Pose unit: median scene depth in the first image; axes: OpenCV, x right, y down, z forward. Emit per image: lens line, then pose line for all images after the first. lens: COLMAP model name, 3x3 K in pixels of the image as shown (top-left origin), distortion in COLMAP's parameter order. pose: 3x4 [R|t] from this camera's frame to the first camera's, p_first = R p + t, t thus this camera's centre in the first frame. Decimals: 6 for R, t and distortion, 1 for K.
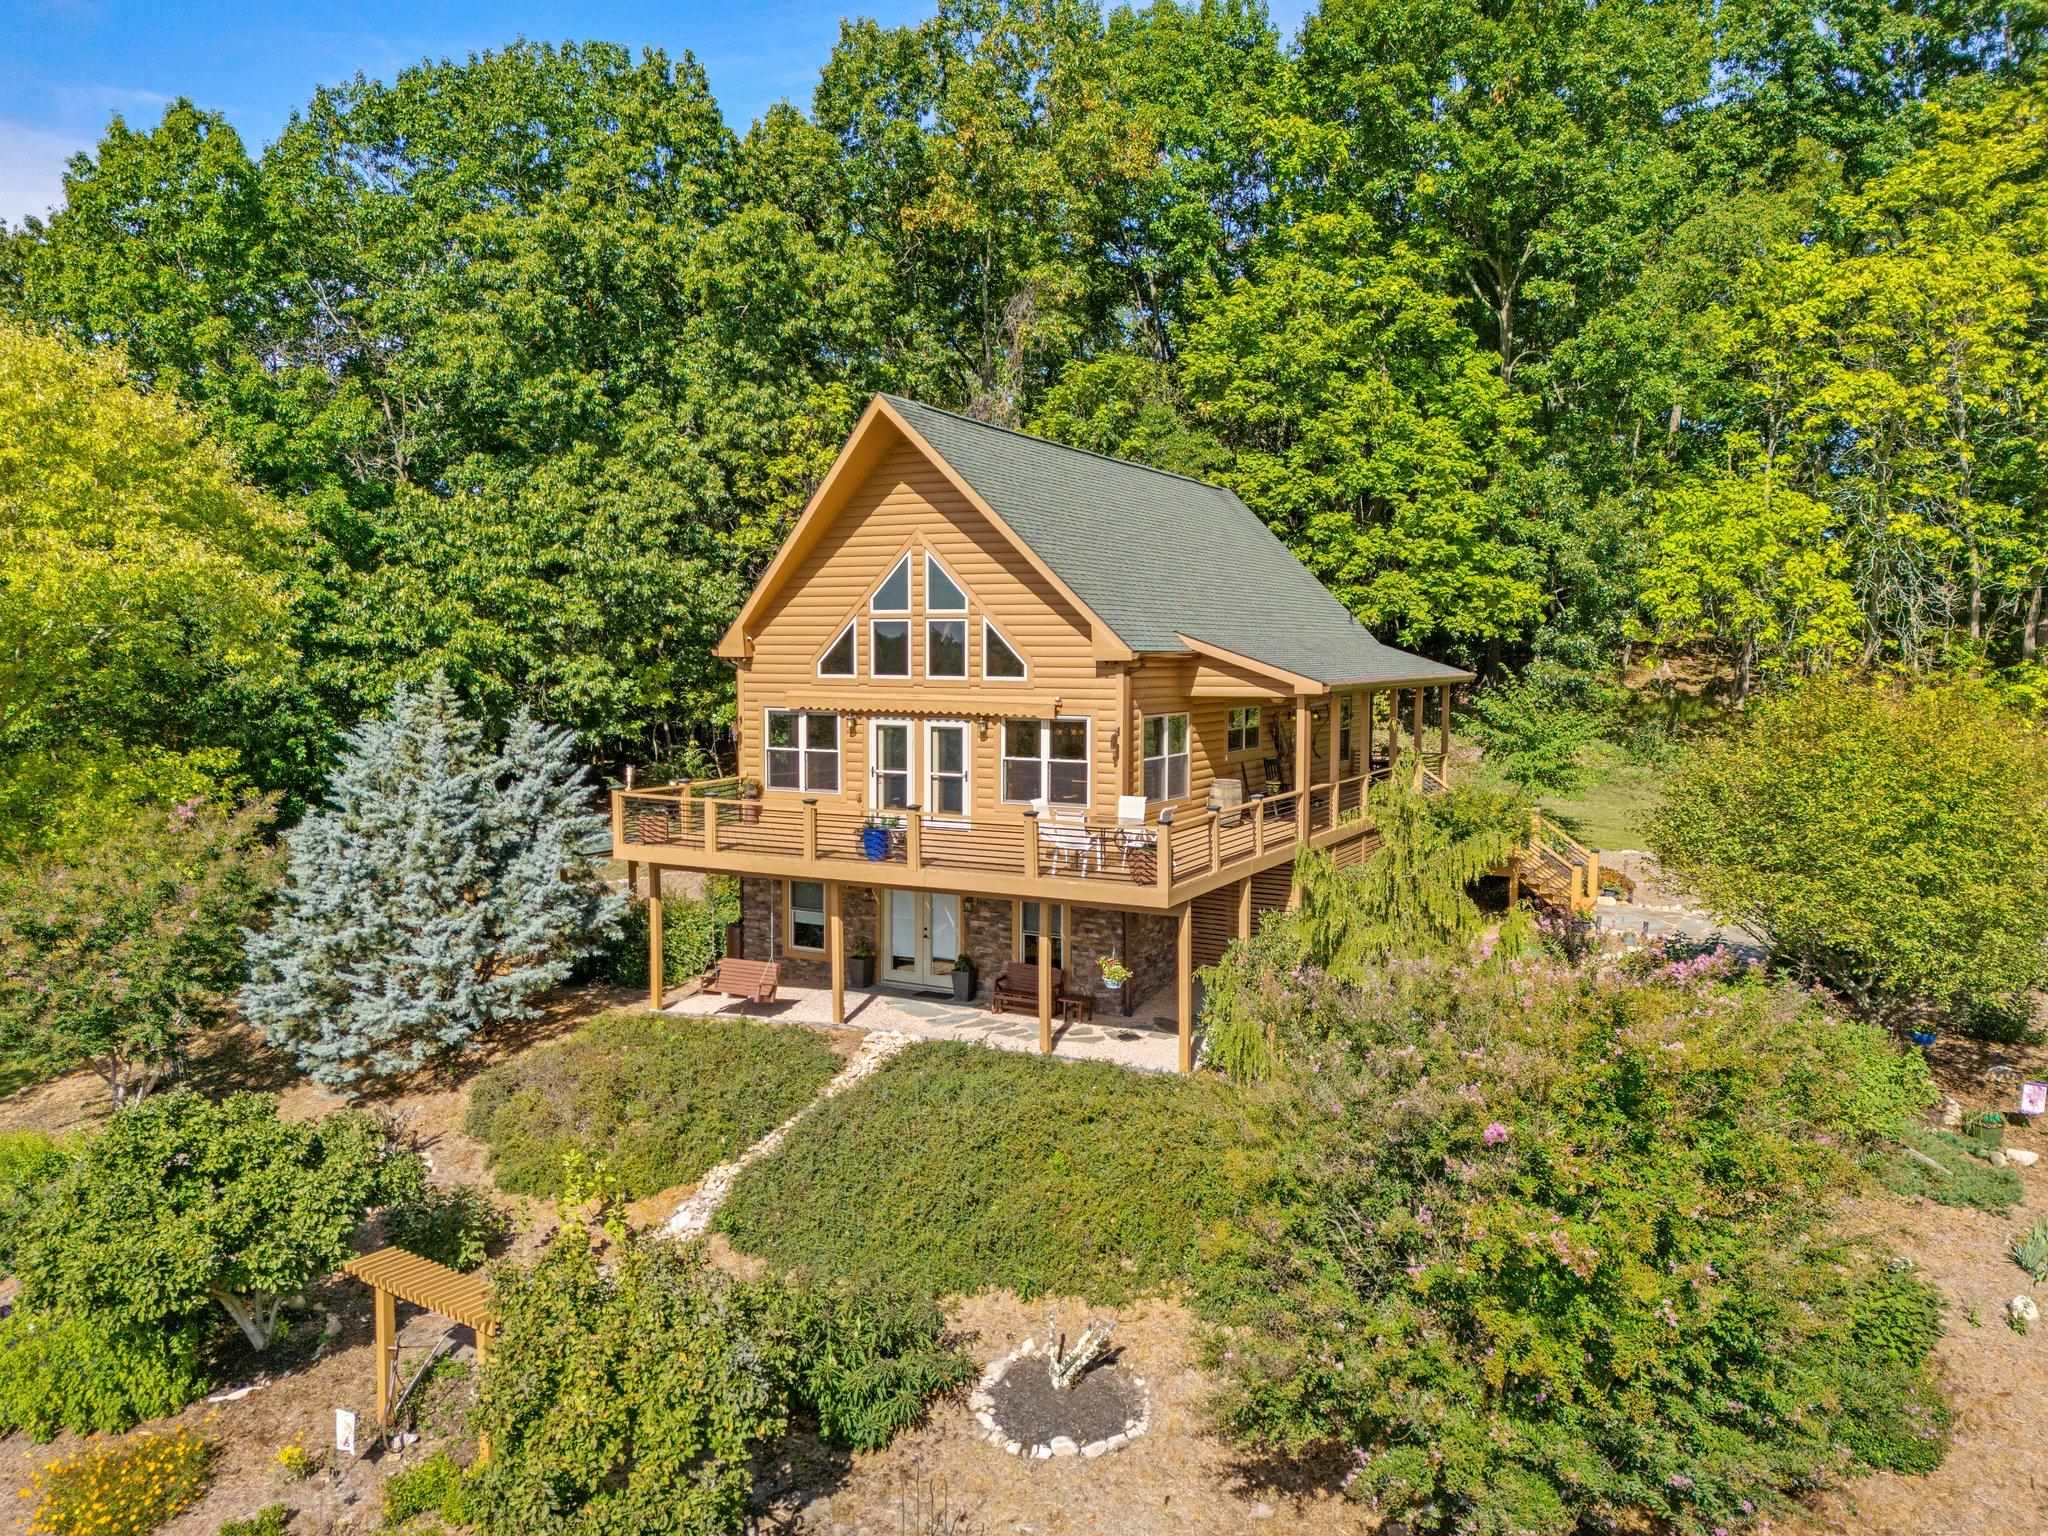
lens RADIAL K [[1424.7, 0, 1024.0], [0, 1424.7, 768.0], [0, 0, 1]] dist [0.144558, -0.000841]
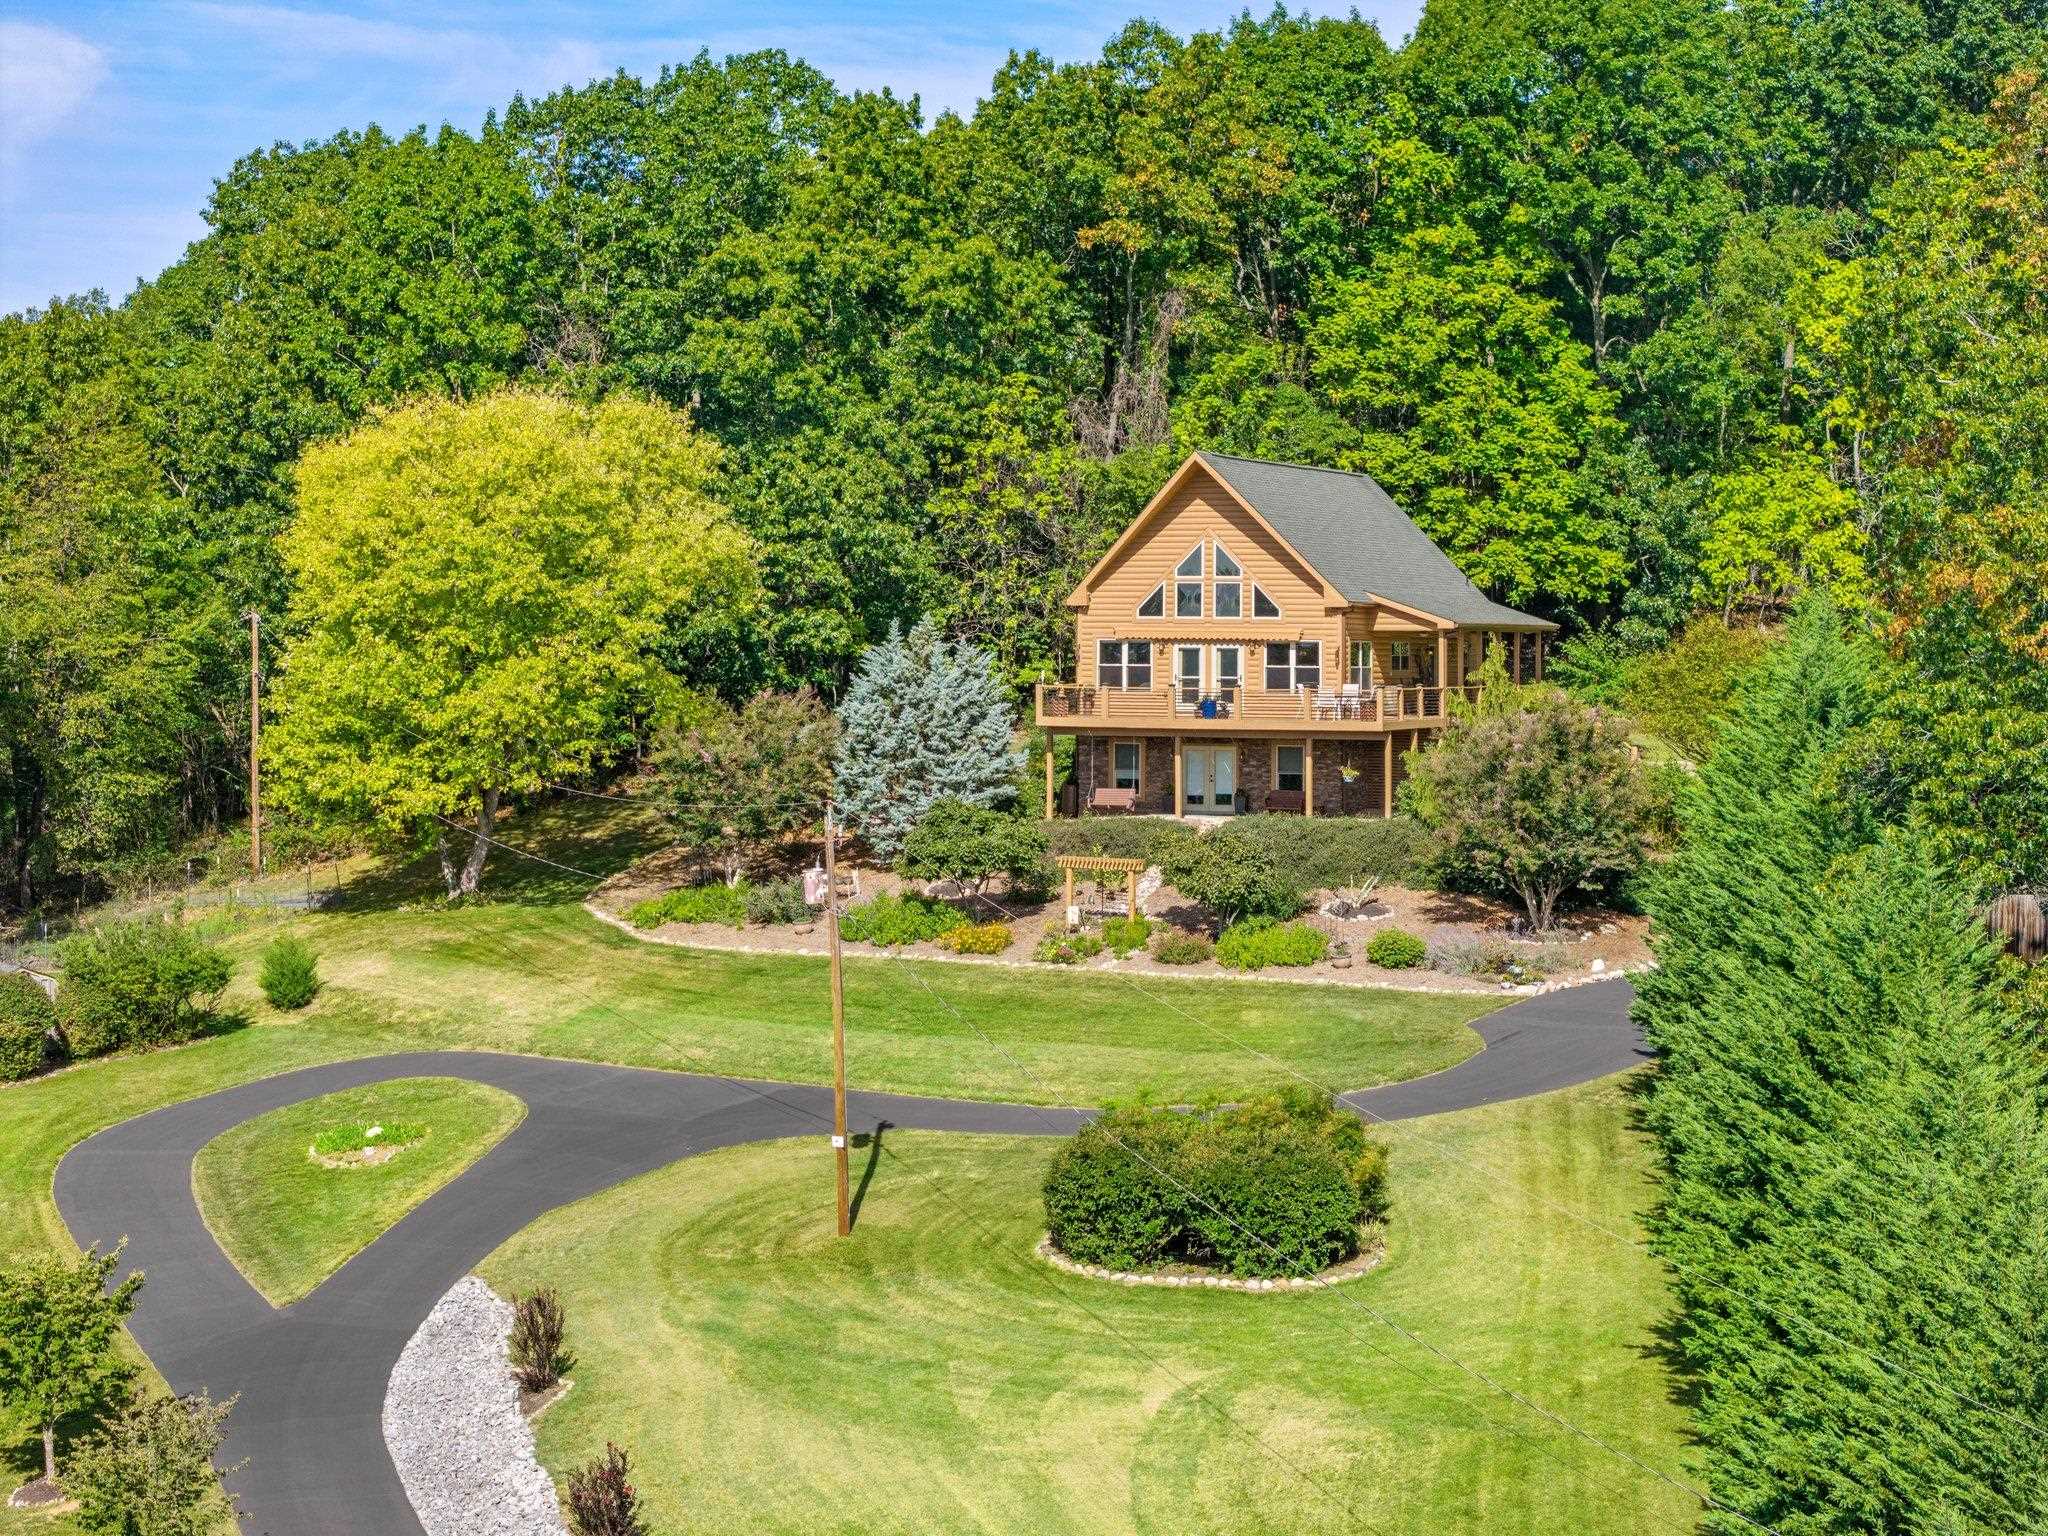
lens RADIAL K [[4170.8, 0, 1024.0], [0, 4170.8, 768.0], [0, 0, 1]] dist [-0.026739, 4.698760]
pose [[0.992383, -0.000491, 0.123188, -0.526169], [0.007067, 0.998572, -0.052951, 0.216211], [-0.122986, 0.053418, 0.990970, -2.220283]]
